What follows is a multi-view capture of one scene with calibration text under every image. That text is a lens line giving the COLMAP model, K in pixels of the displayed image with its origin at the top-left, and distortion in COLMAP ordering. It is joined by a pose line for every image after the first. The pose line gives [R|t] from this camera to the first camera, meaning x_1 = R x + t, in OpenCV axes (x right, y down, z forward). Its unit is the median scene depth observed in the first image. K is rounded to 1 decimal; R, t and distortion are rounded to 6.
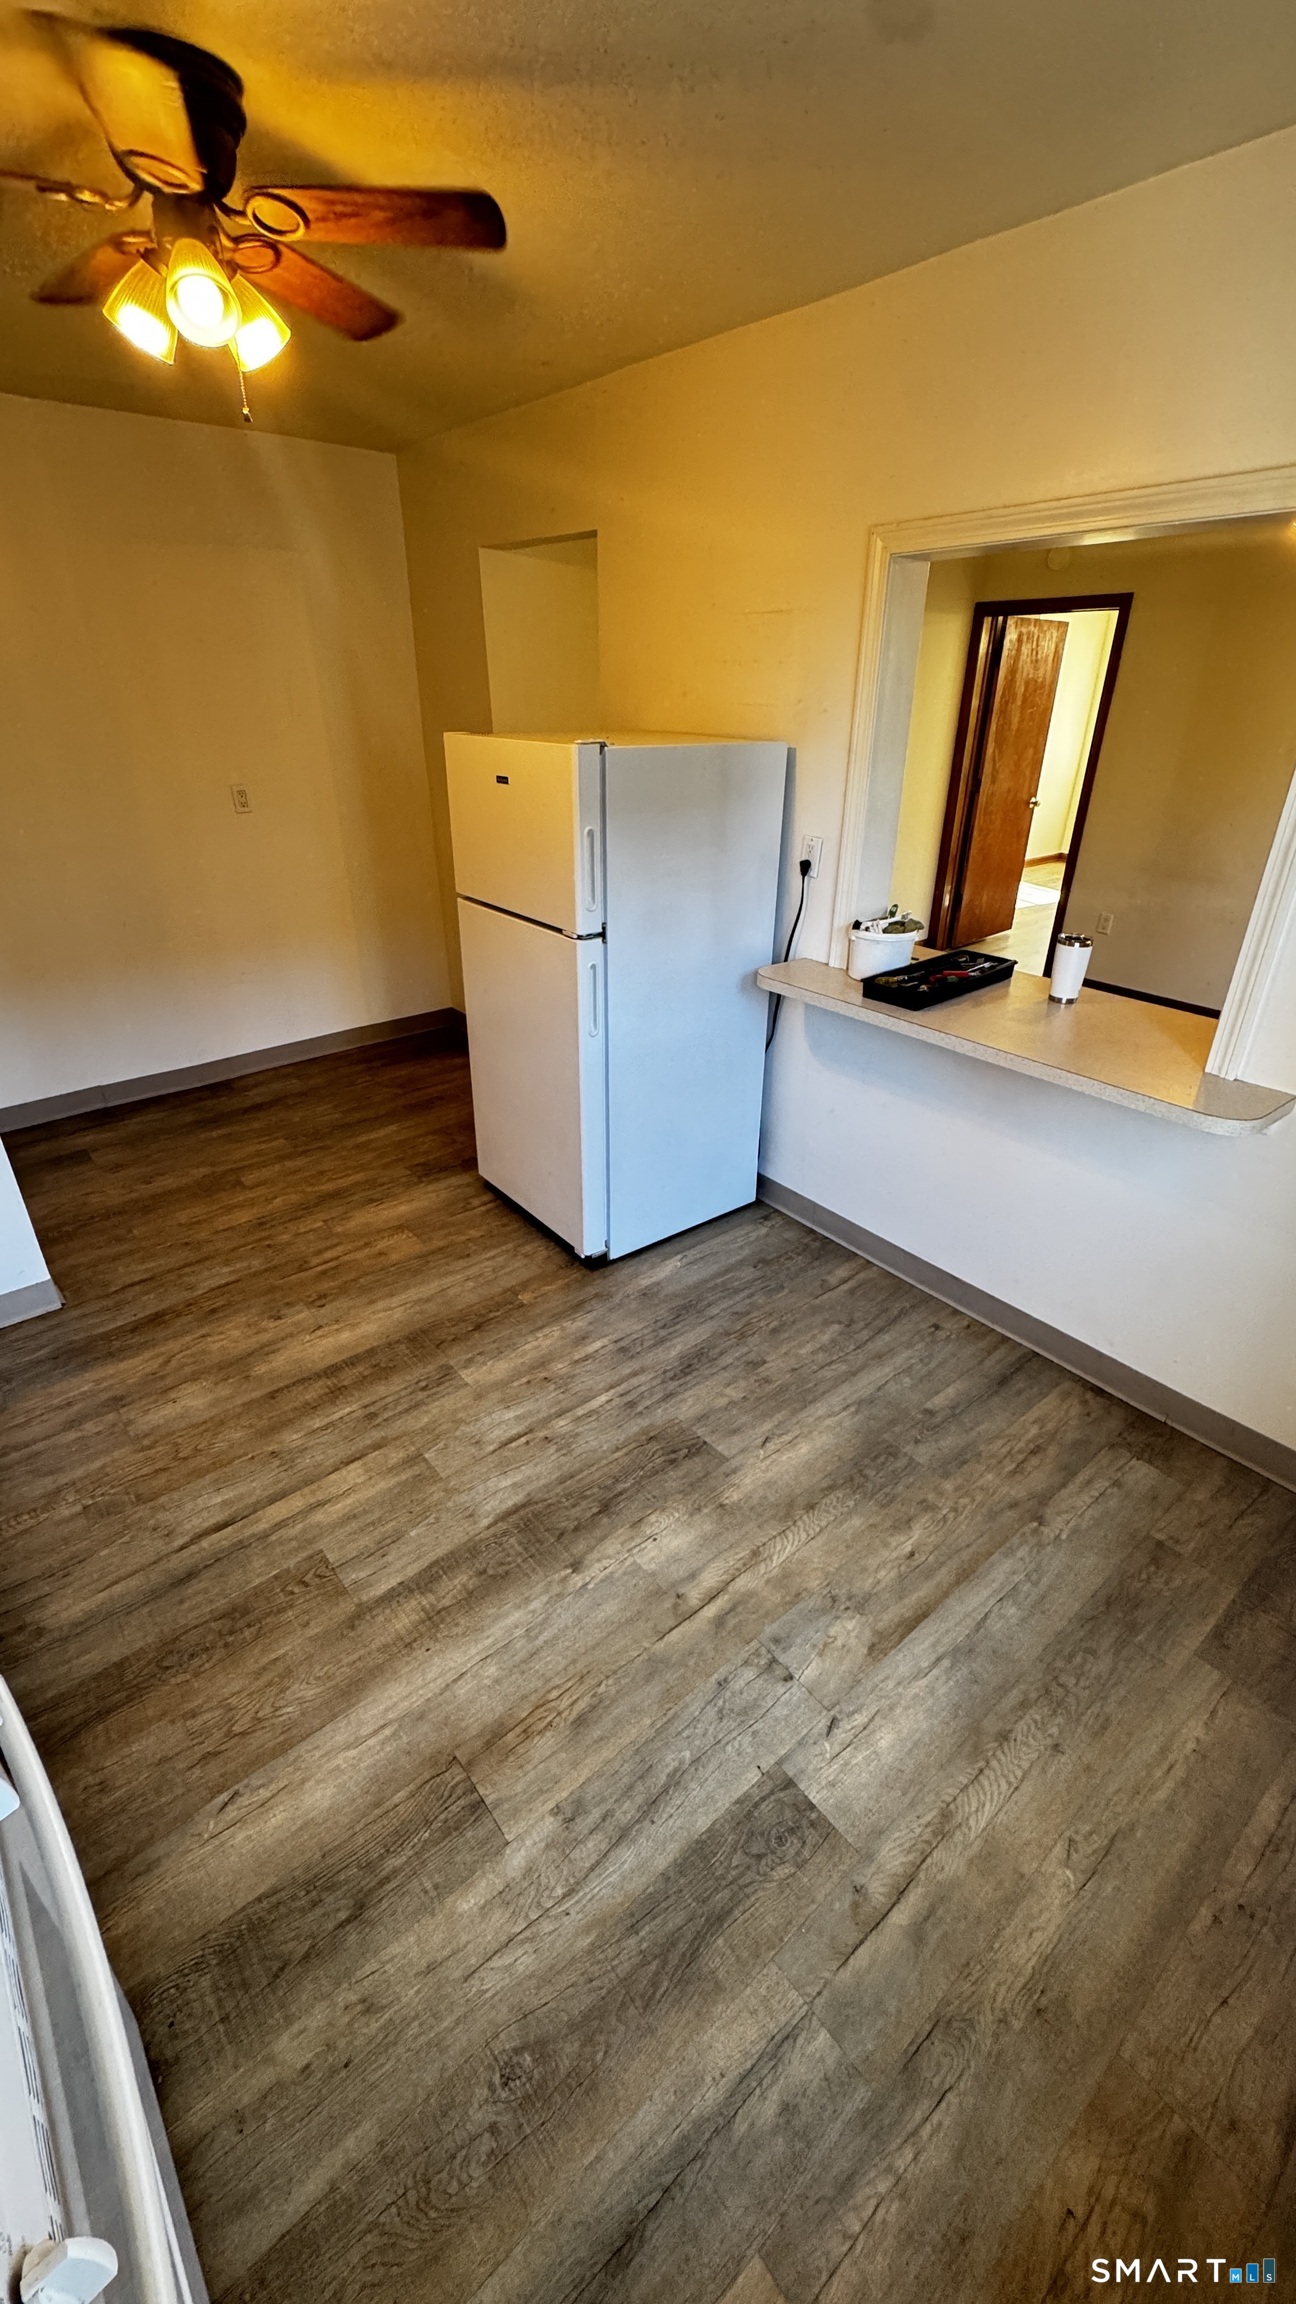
lens RADIAL K [[919.0, 0, 639.6], [0, 919.0, 1145.0], [0, 0, 1]] dist [0.000775, 0.000138]
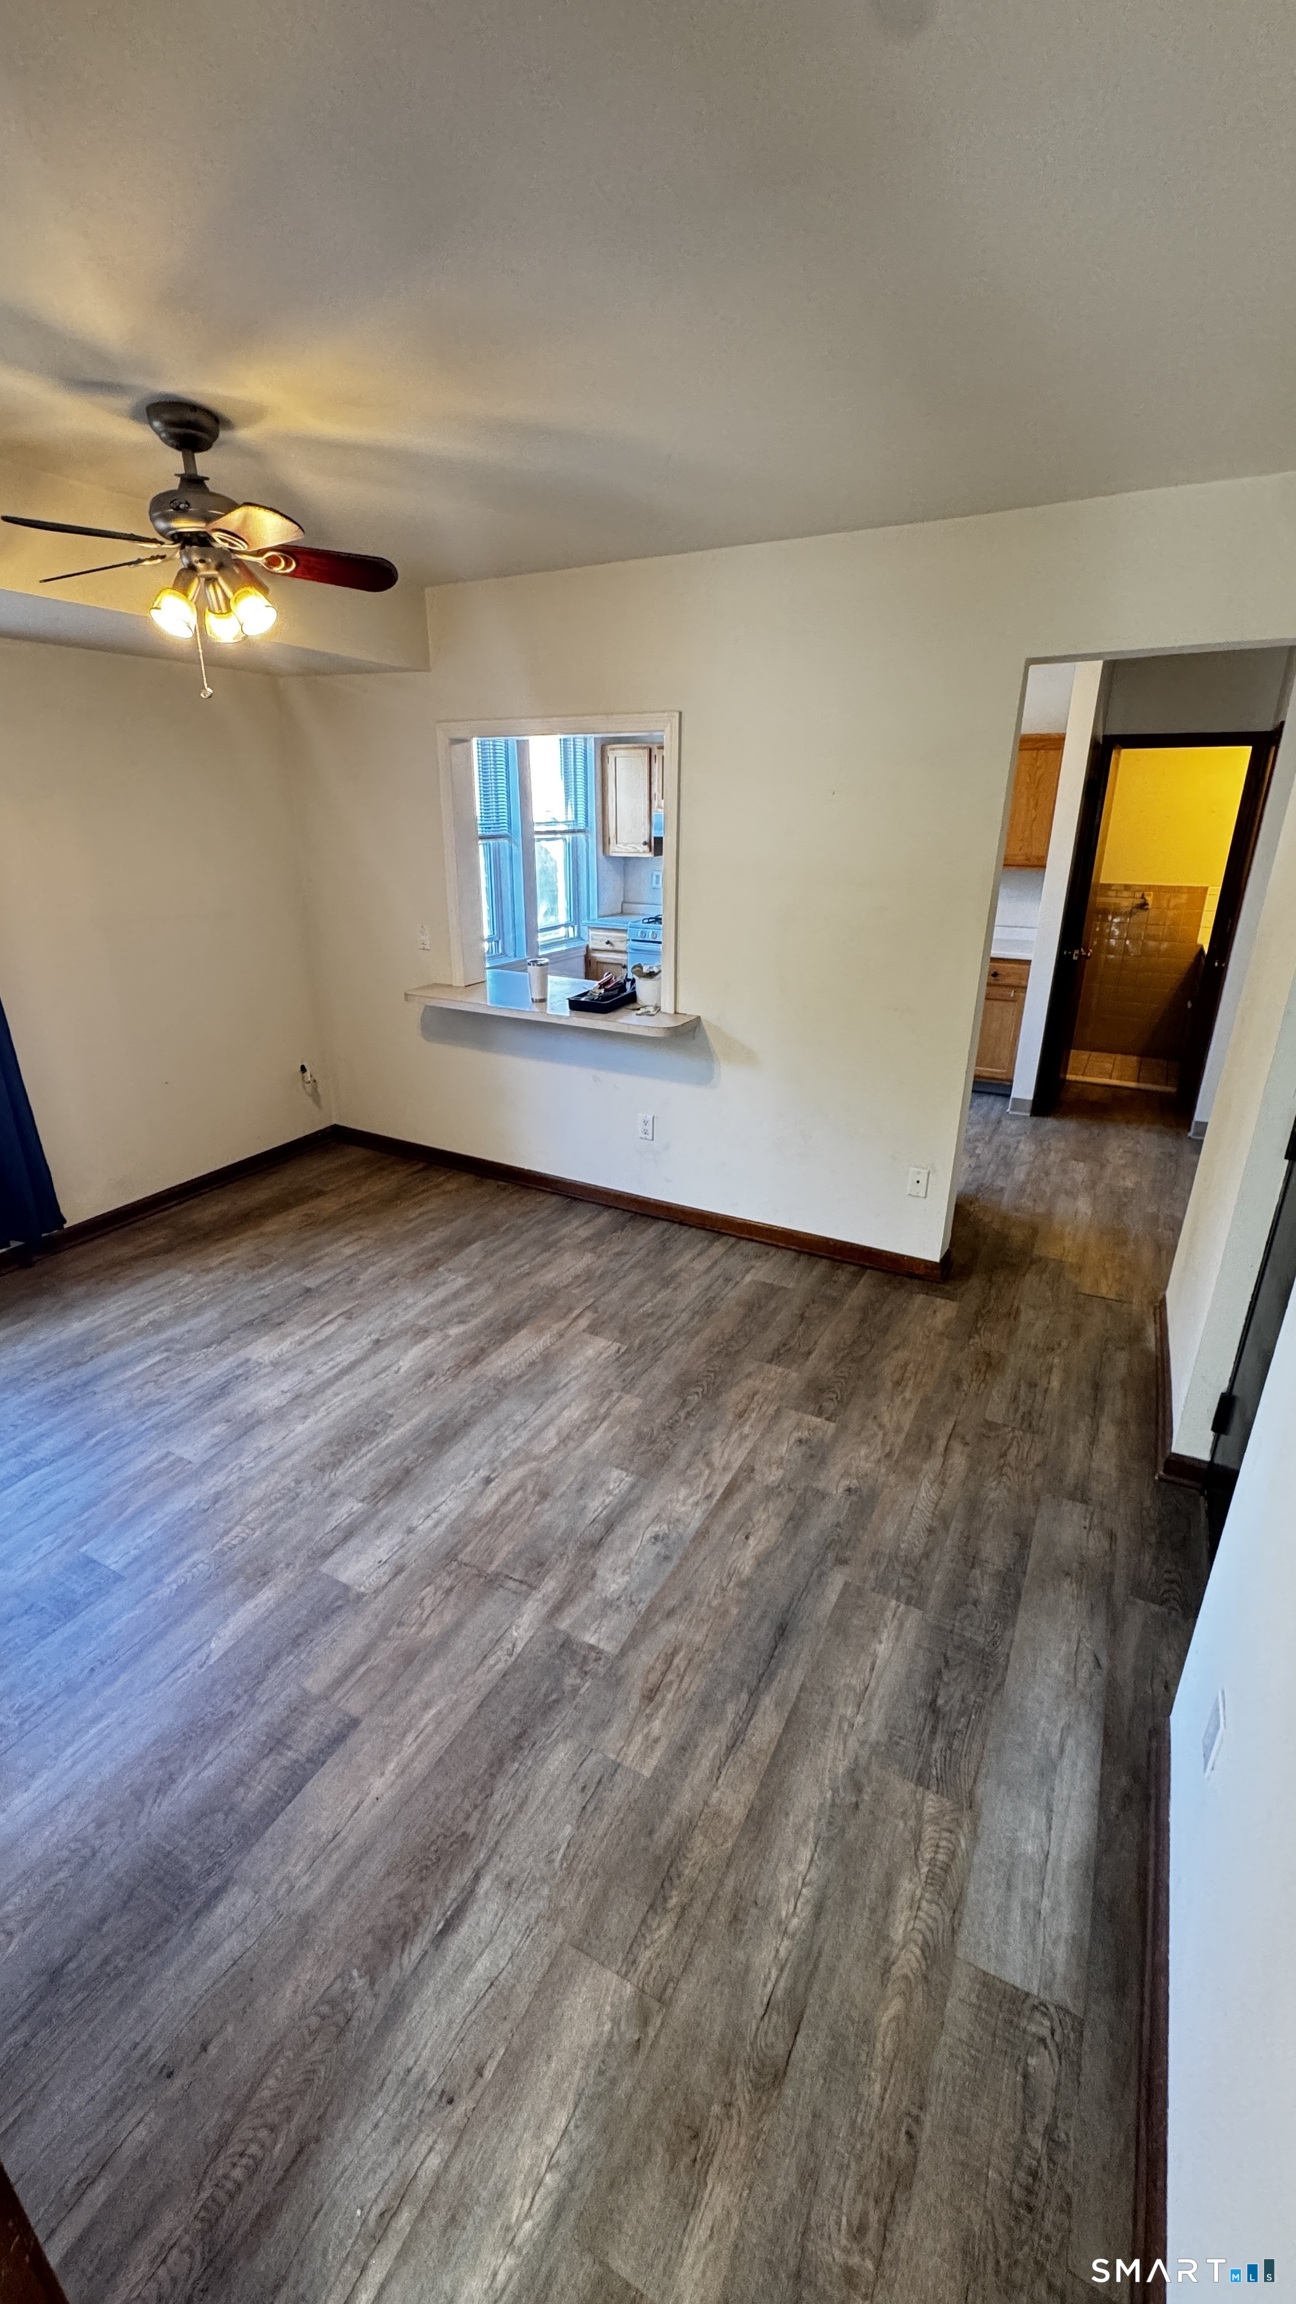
lens RADIAL K [[919.0, 0, 649.0], [0, 919.0, 1160.9], [0, 0, 1]] dist [0.000775, 0.000138]
pose [[-0.918041, 0.136572, -0.372222, 0.896135], [-0.186930, 0.678824, 0.710109, -1.101712], [0.349654, 0.721488, -0.597659, 2.166330]]
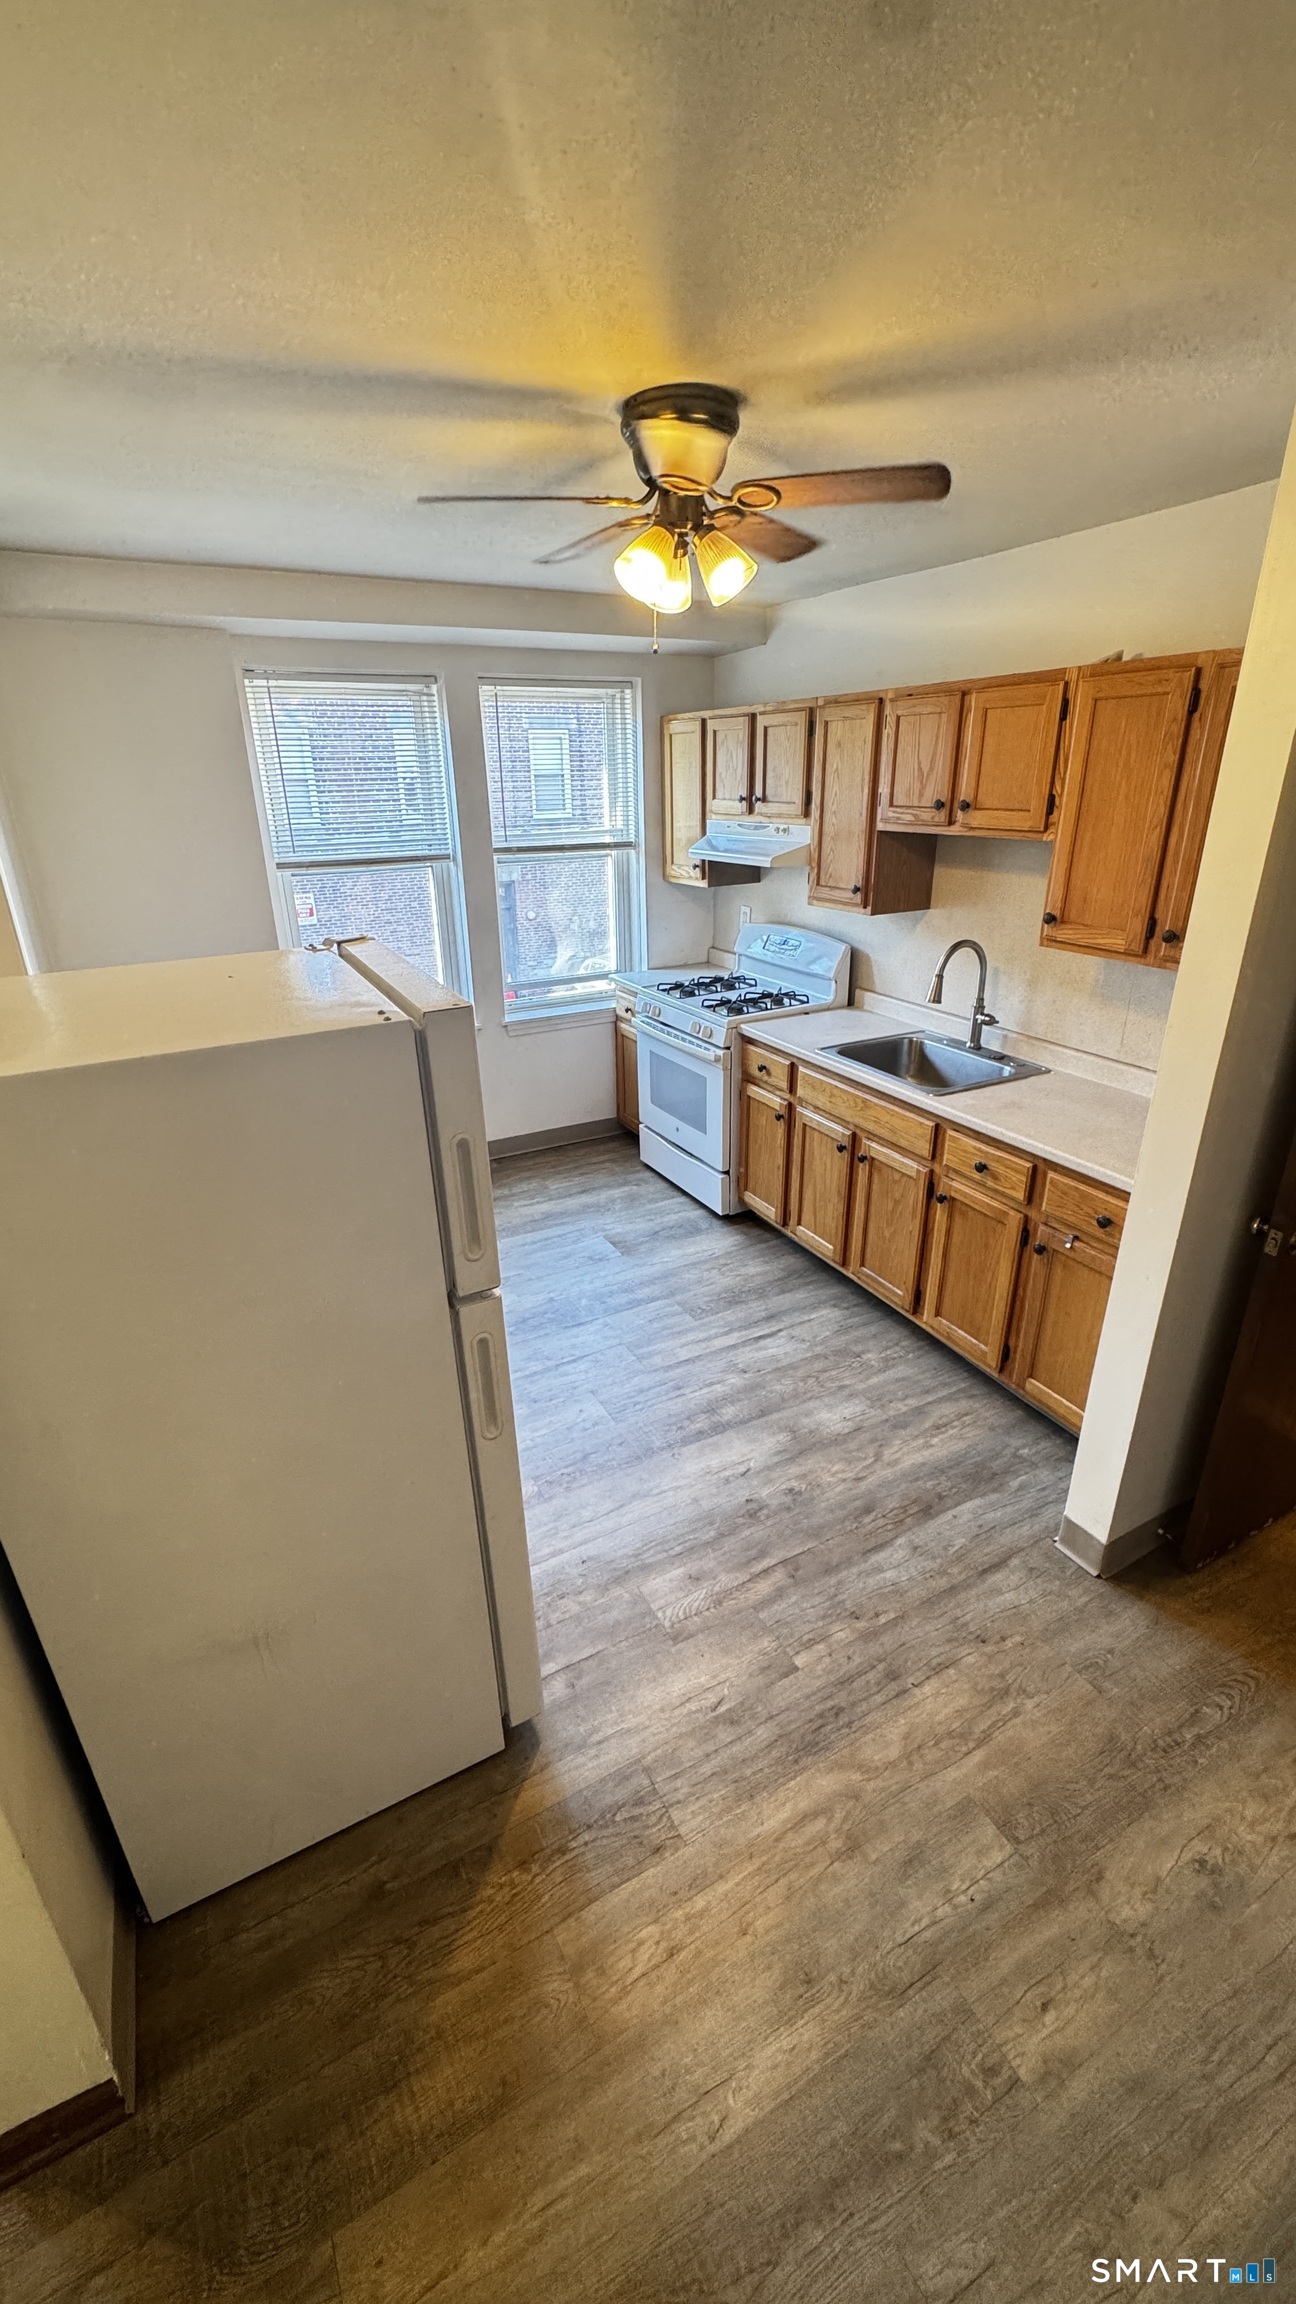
lens RADIAL K [[919.0, 0, 650.1], [0, 919.0, 1158.6], [0, 0, 1]] dist [0.000775, 0.000138]
pose [[-0.983528, -0.056742, 0.171621, -0.421279], [0.094683, 0.647055, 0.756542, -0.804879], [-0.153976, 0.760329, -0.631024, 1.450432]]
